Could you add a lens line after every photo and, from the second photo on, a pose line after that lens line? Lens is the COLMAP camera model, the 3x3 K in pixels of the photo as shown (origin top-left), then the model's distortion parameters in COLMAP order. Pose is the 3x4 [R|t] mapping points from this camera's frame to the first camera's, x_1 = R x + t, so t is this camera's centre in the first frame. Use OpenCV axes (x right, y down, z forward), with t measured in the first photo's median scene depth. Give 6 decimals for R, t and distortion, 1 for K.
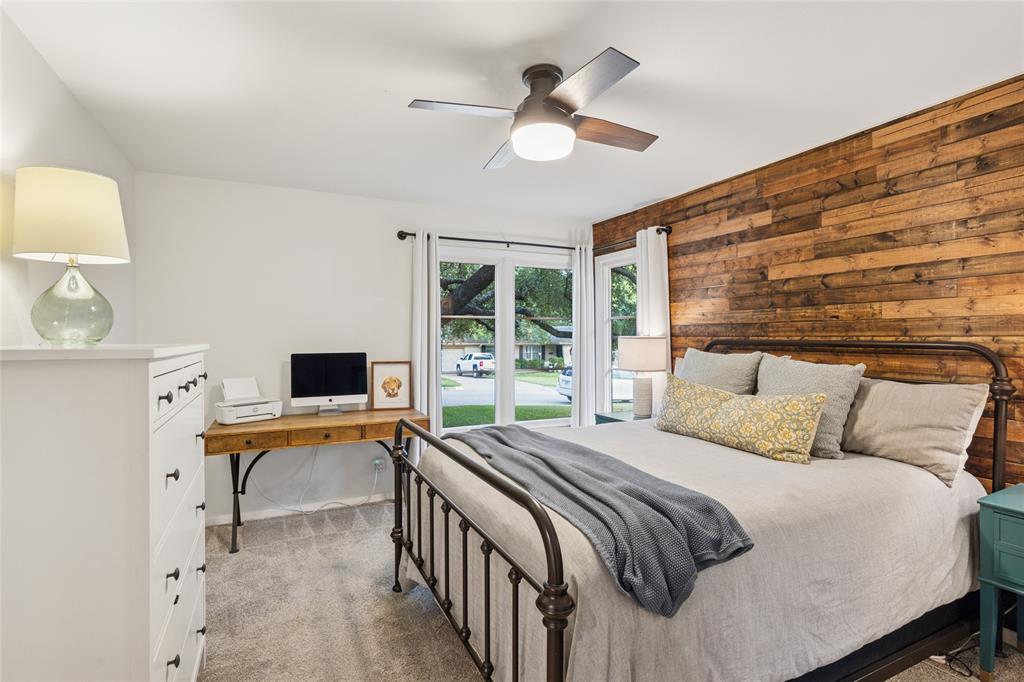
lens RADIAL K [[487.6, 0, 505.8], [0, 487.6, 333.3], [0, 0, 1]] dist [-0.010025, 0.000407]
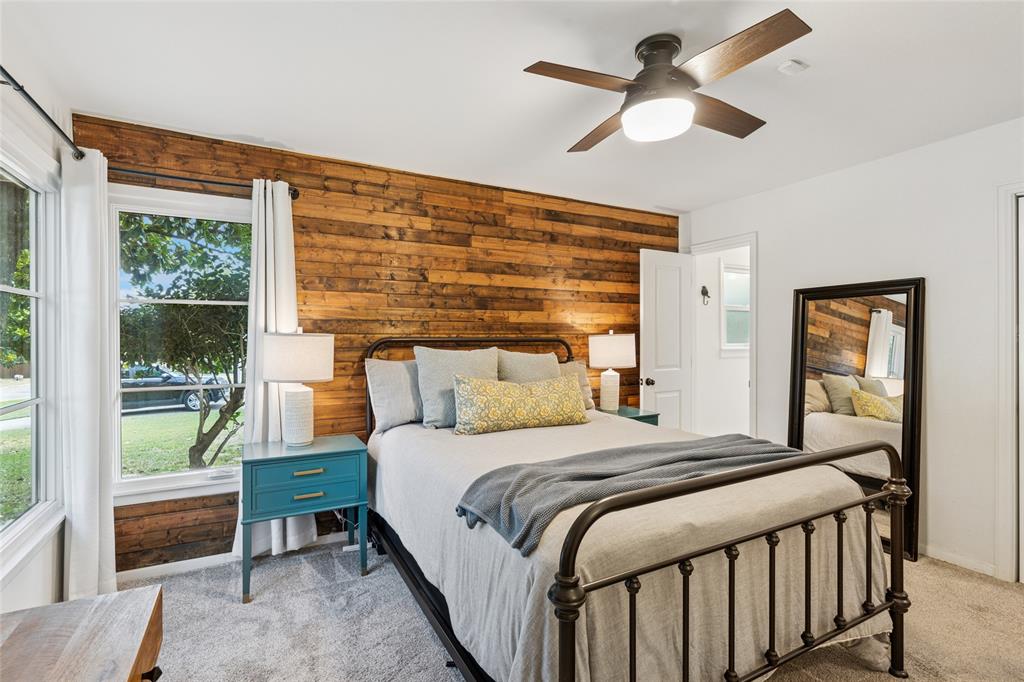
lens RADIAL K [[487.6, 0, 505.8], [0, 487.6, 333.3], [0, 0, 1]] dist [-0.010025, 0.000407]
pose [[-0.060884, 0.005803, 0.998128, -0.592020], [-0.009732, 0.999932, -0.006407, 0.011056], [-0.998097, -0.010104, -0.060823, 0.954949]]
